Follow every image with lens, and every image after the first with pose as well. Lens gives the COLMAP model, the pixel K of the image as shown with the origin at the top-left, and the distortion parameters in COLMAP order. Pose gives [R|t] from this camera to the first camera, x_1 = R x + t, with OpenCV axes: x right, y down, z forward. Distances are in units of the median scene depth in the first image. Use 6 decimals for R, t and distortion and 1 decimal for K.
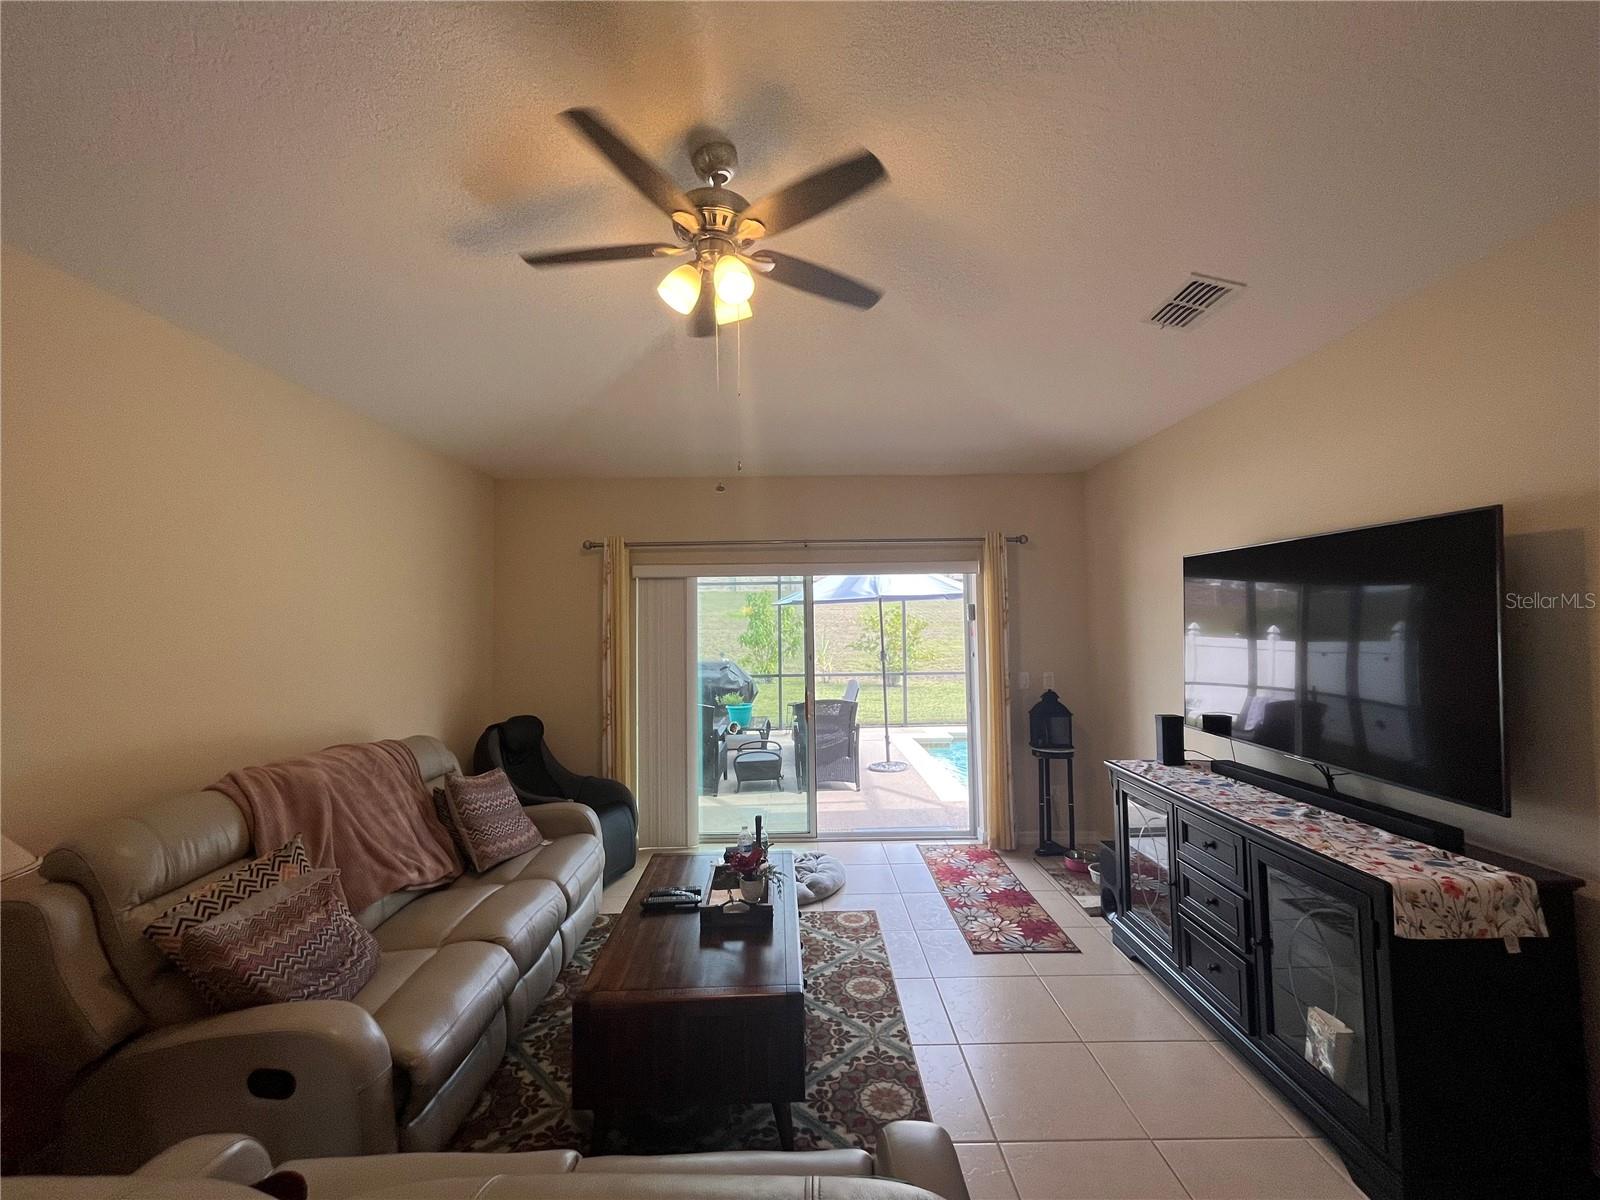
lens RADIAL K [[656.2, 0, 800.6], [0, 656.2, 599.3], [0, 0, 1]] dist [-0.004393, 0.000630]
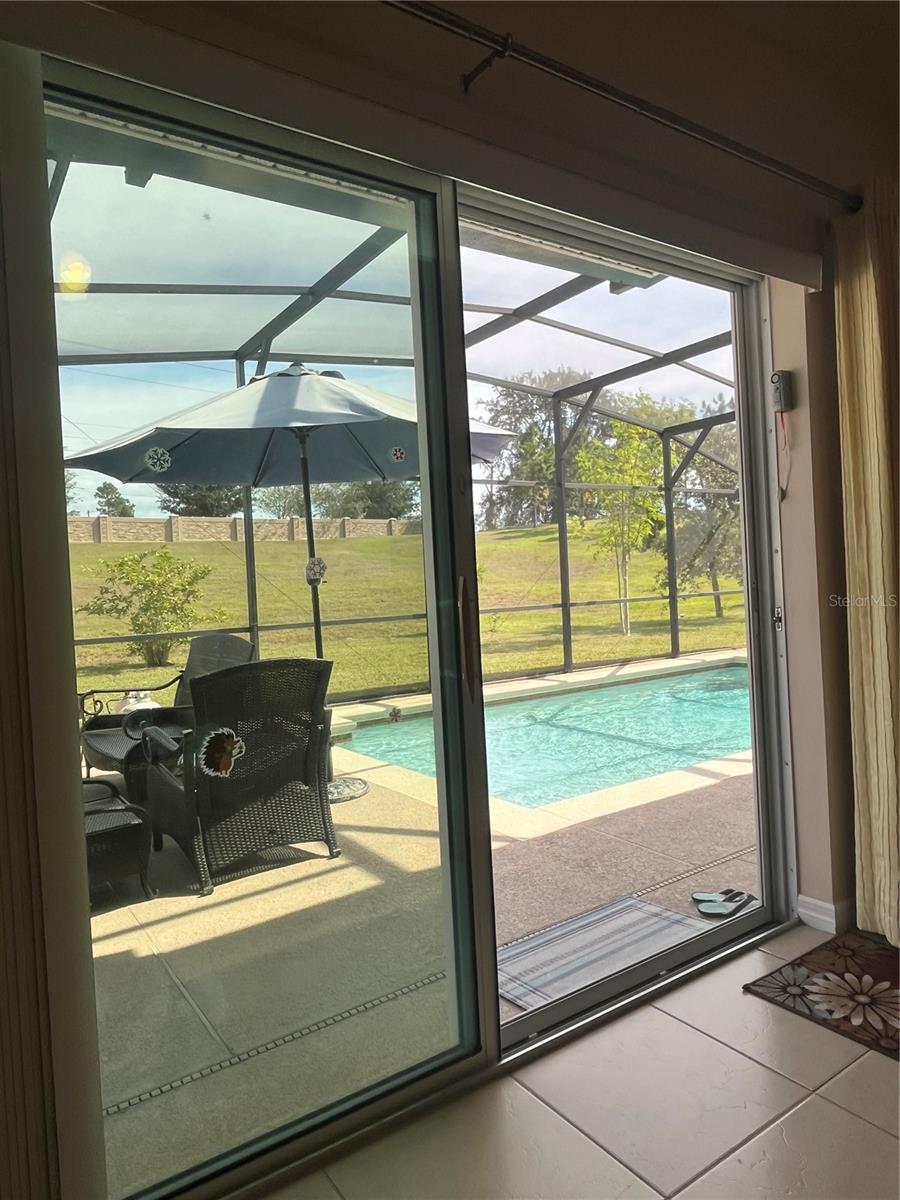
lens RADIAL K [[792.8, 0, 454.6], [0, 792.8, 593.9], [0, 0, 1]] dist [-0.000526, -0.001911]
pose [[0.830139, -0.036766, 0.556343, -0.132835], [0.017284, 0.999041, 0.040232, 0.087118], [-0.557288, -0.023782, 0.829978, 0.482441]]
